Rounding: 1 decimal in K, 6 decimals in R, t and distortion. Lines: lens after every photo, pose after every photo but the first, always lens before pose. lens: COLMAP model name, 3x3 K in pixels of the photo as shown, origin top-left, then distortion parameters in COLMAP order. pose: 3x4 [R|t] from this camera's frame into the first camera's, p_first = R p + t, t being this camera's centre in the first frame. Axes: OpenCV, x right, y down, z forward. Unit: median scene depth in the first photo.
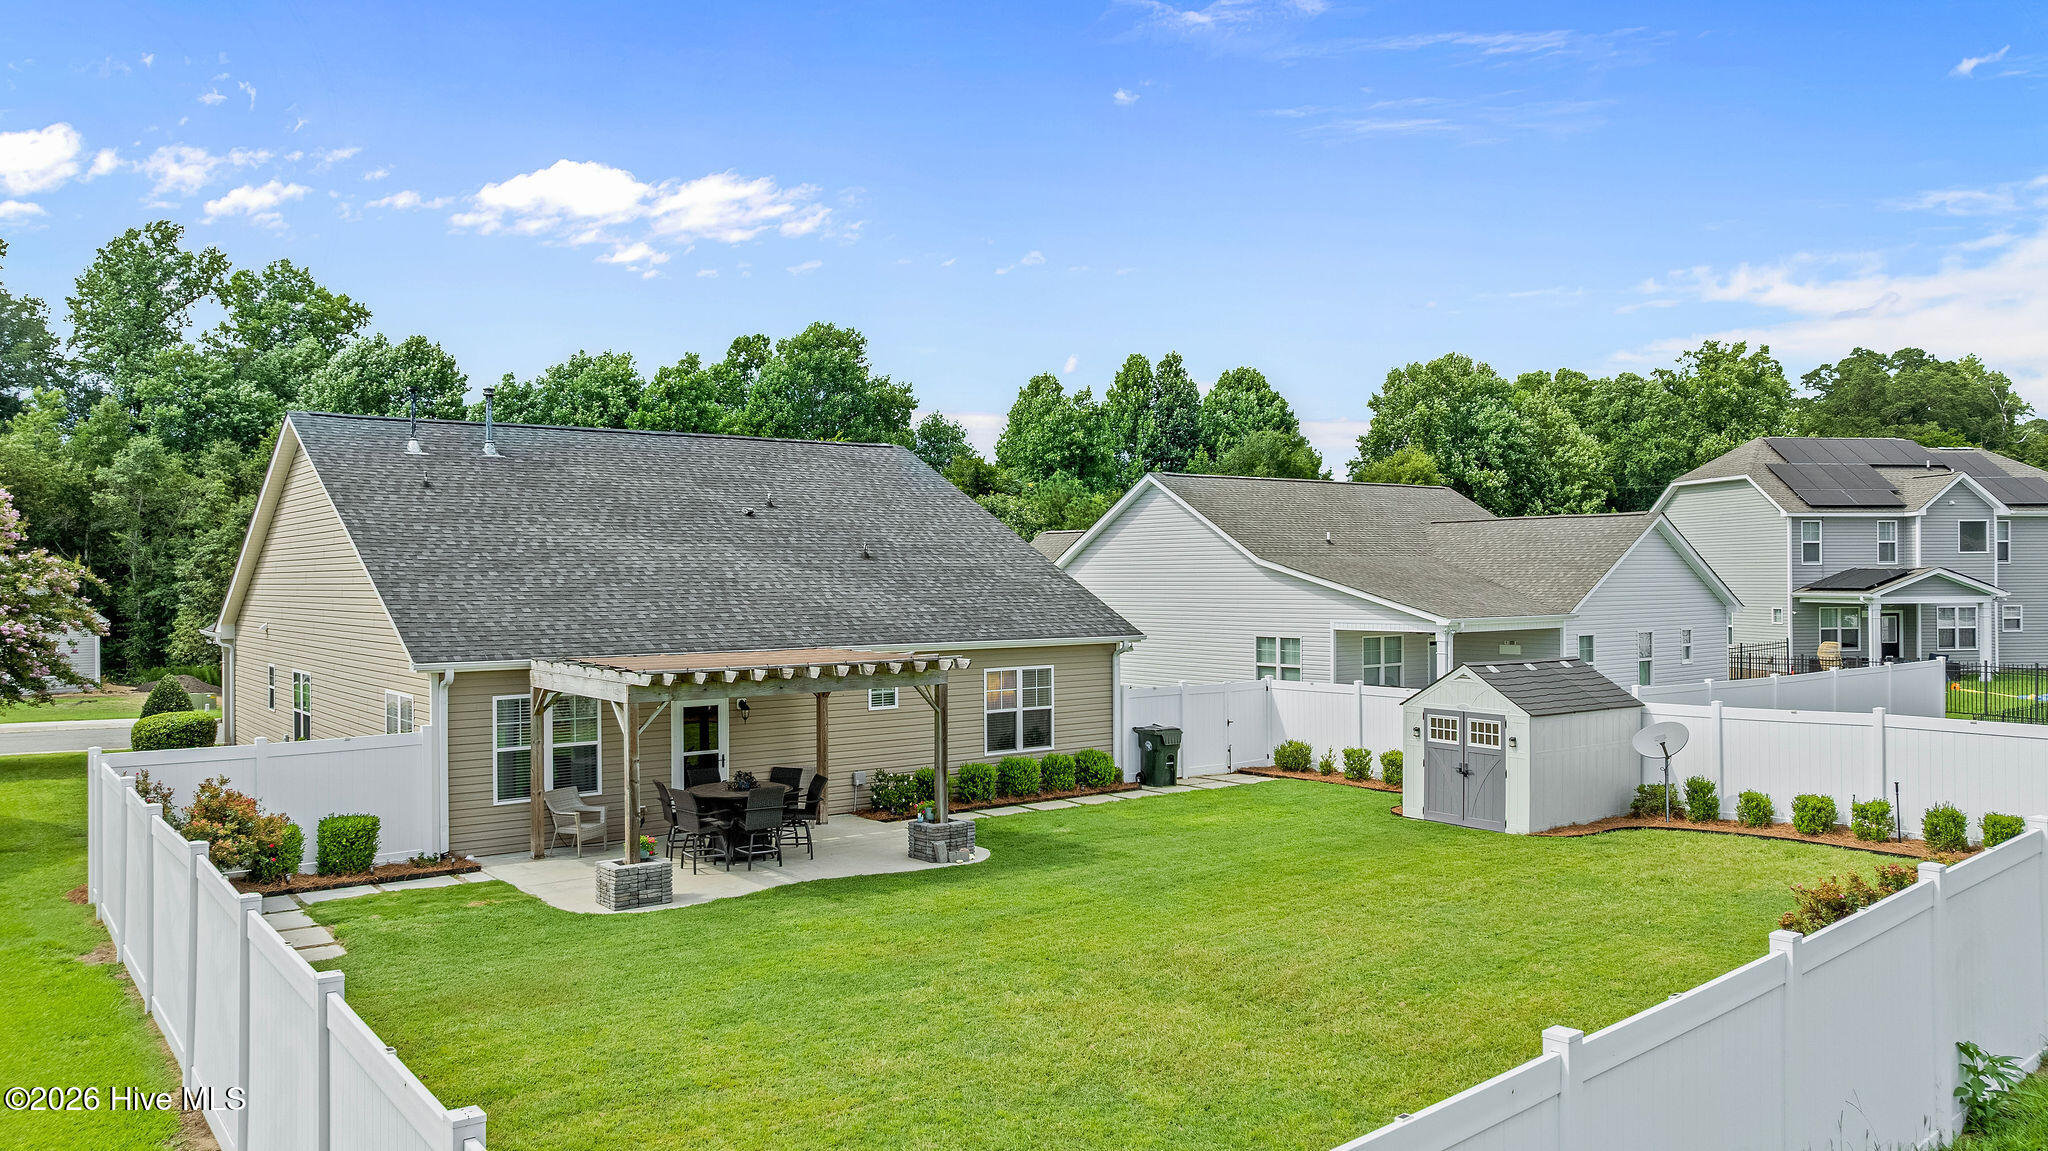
lens RADIAL K [[1444.4, 0, 1024.0], [0, 1444.4, 575.5], [0, 0, 1]] dist [-0.007286, -0.001324]
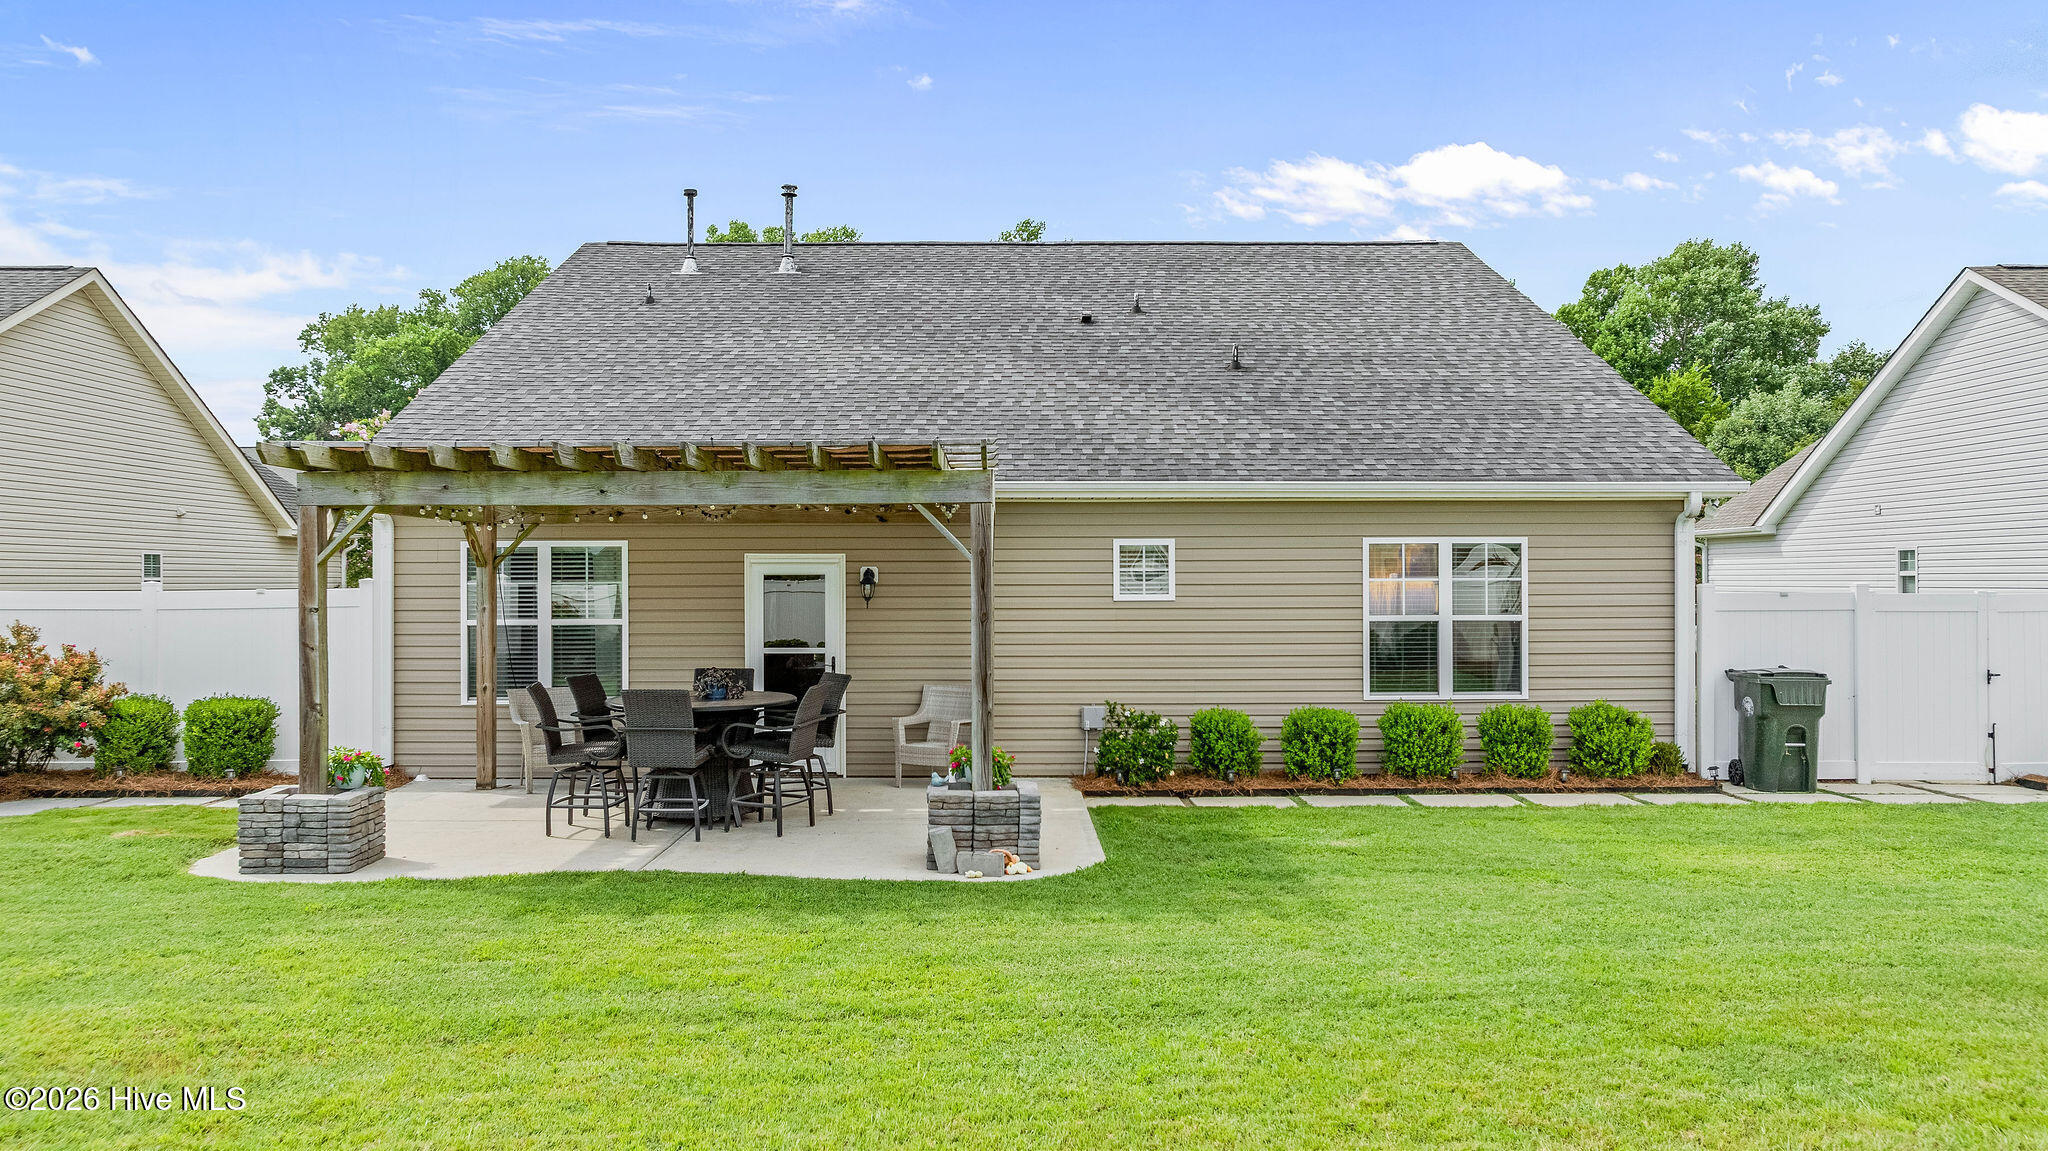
lens RADIAL K [[1447.5, 0, 1024.0], [0, 1447.5, 575.5], [0, 0, 1]] dist [-0.016281, 0.001234]
pose [[0.804875, 0.002428, -0.593440, 0.208810], [-0.002007, 0.999997, 0.001369, 0.085972], [0.593442, 0.000089, 0.804877, 0.539604]]
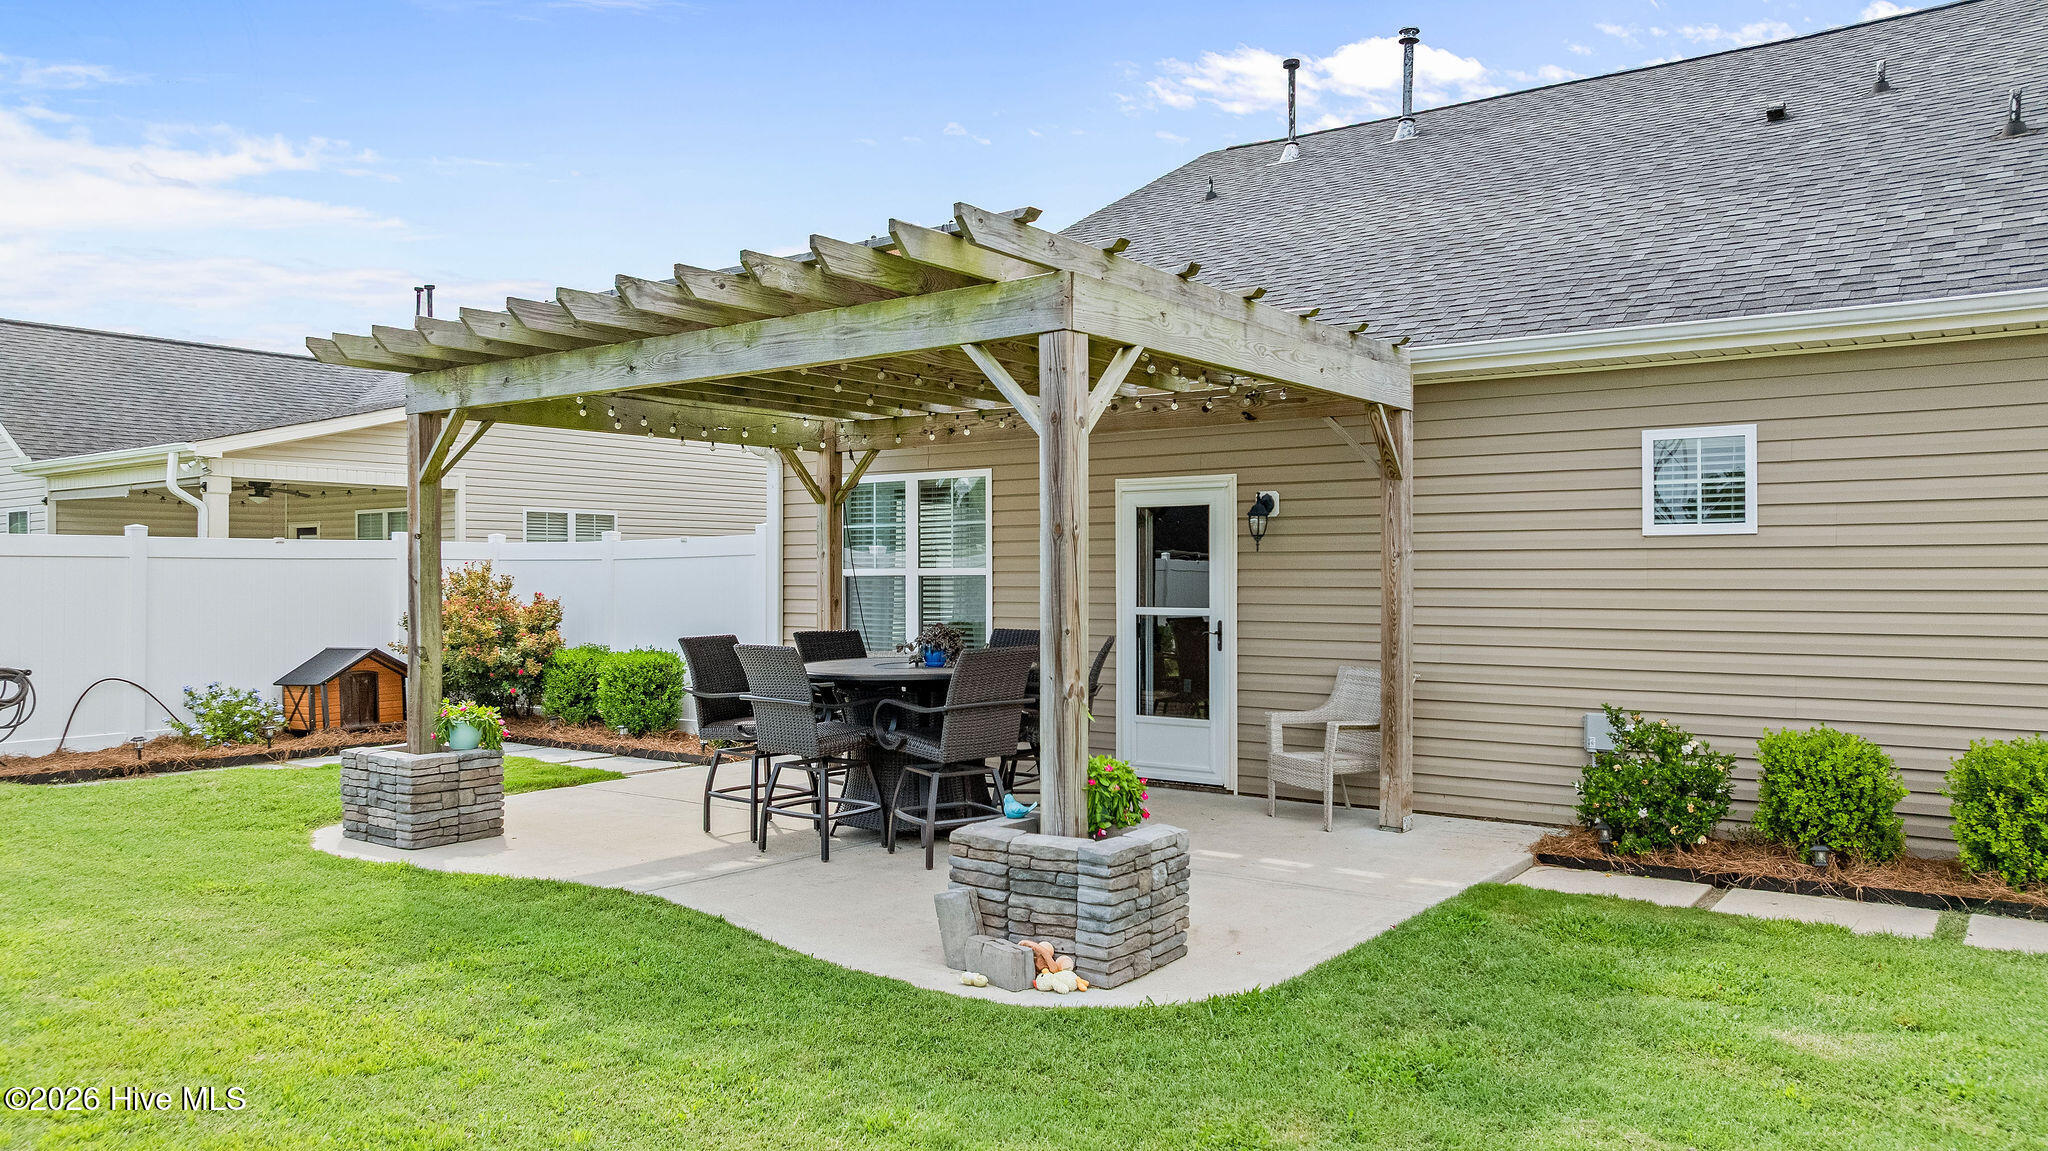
lens RADIAL K [[1453.5, 0, 1019.0], [0, 1453.5, 589.5], [0, 0, 1]] dist [-0.011997, 0.002169]
pose [[0.277945, 0.014646, -0.960485, 0.180548], [0.000315, 0.999882, 0.015338, 0.104413], [0.960597, -0.004565, 0.277908, 0.795450]]
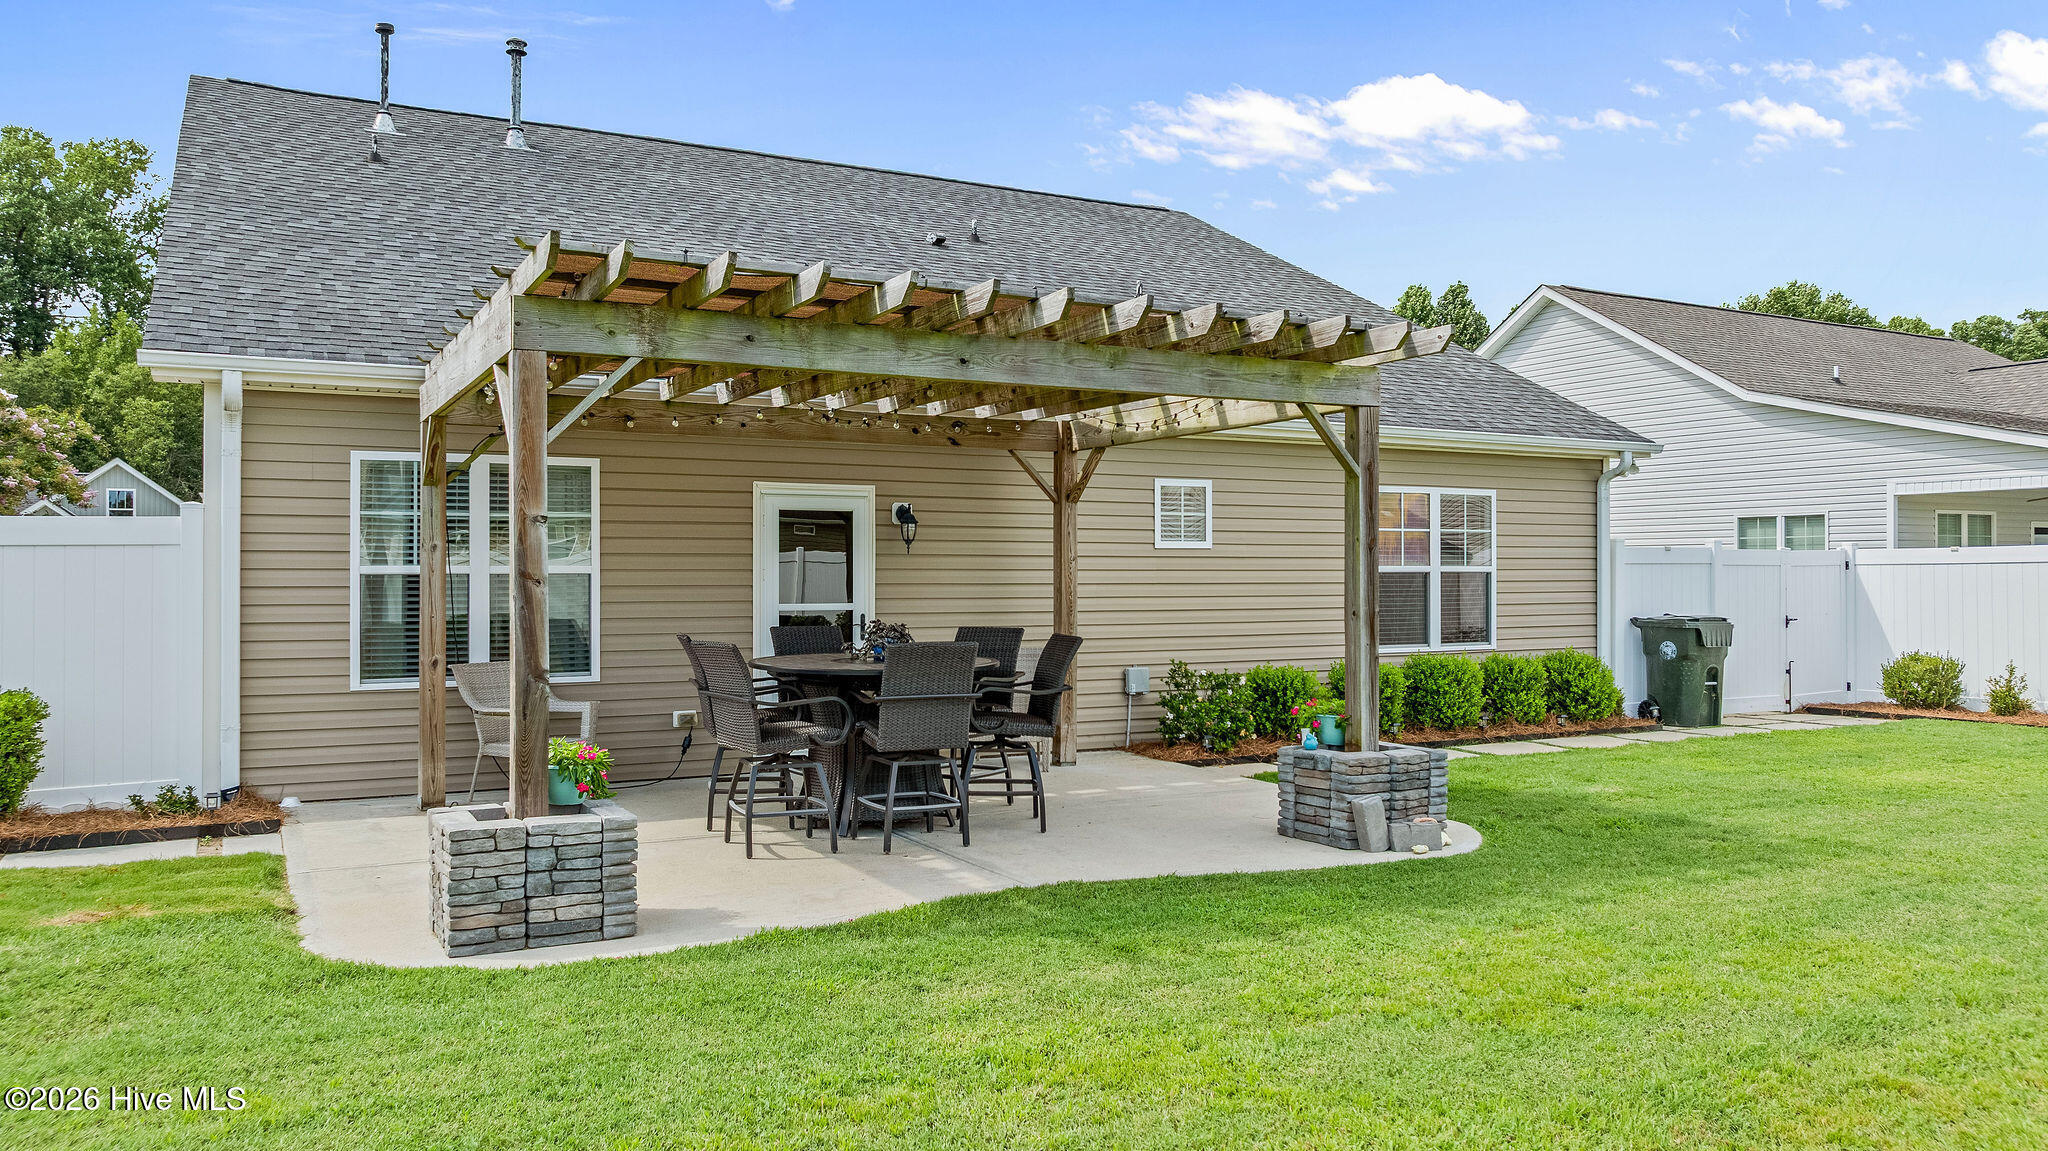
lens RADIAL K [[1447.5, 0, 1024.0], [0, 1447.5, 575.5], [0, 0, 1]] dist [-0.016281, 0.001234]
pose [[0.987498, 0.005797, -0.157526, -0.075859], [-0.005408, 0.999981, 0.002899, 0.105643], [0.157540, -0.002010, 0.987511, 0.511436]]
